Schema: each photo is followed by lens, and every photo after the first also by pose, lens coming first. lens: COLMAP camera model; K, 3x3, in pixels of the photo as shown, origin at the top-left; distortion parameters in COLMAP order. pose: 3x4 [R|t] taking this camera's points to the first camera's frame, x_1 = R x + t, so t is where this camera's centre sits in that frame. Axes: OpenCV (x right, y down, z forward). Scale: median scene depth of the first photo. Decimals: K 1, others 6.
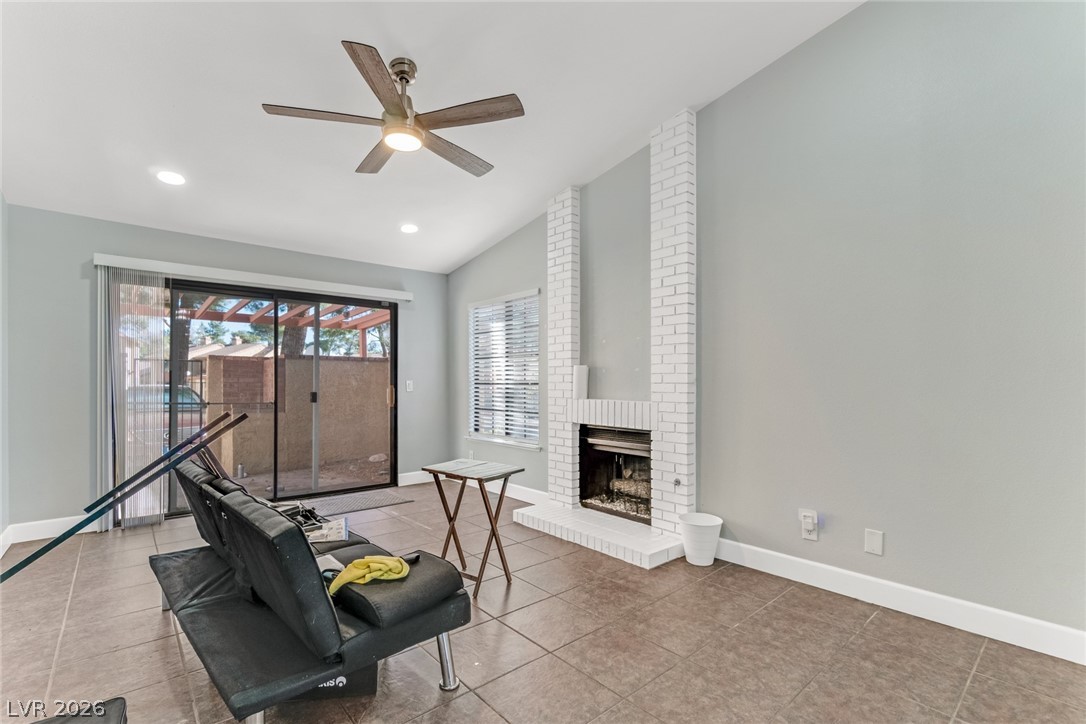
lens RADIAL K [[493.0, 0, 543.8], [0, 493.0, 381.5], [0, 0, 1]] dist [-0.000284, -0.000020]
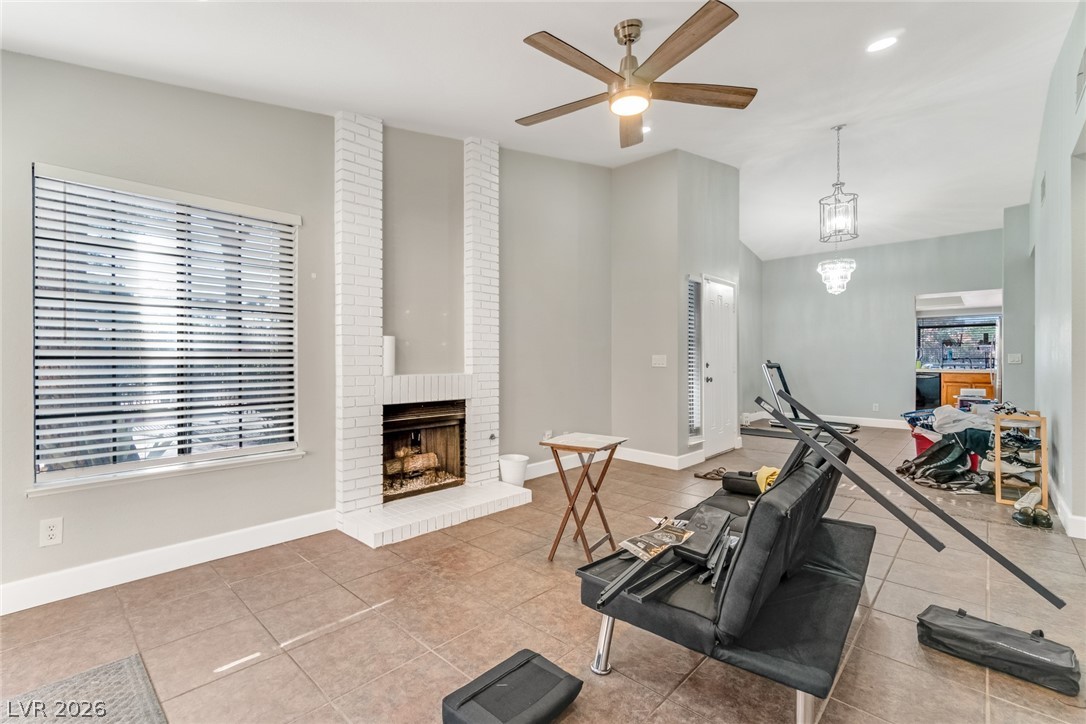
lens RADIAL K [[478.5, 0, 543.0], [0, 478.5, 362.0], [0, 0, 1]] dist [-0.000187, -0.000010]
pose [[-0.093026, -0.008309, 0.995629, -0.845953], [-0.000155, 0.999965, 0.008330, 0.006389], [-0.995664, 0.000621, -0.093024, 0.894857]]
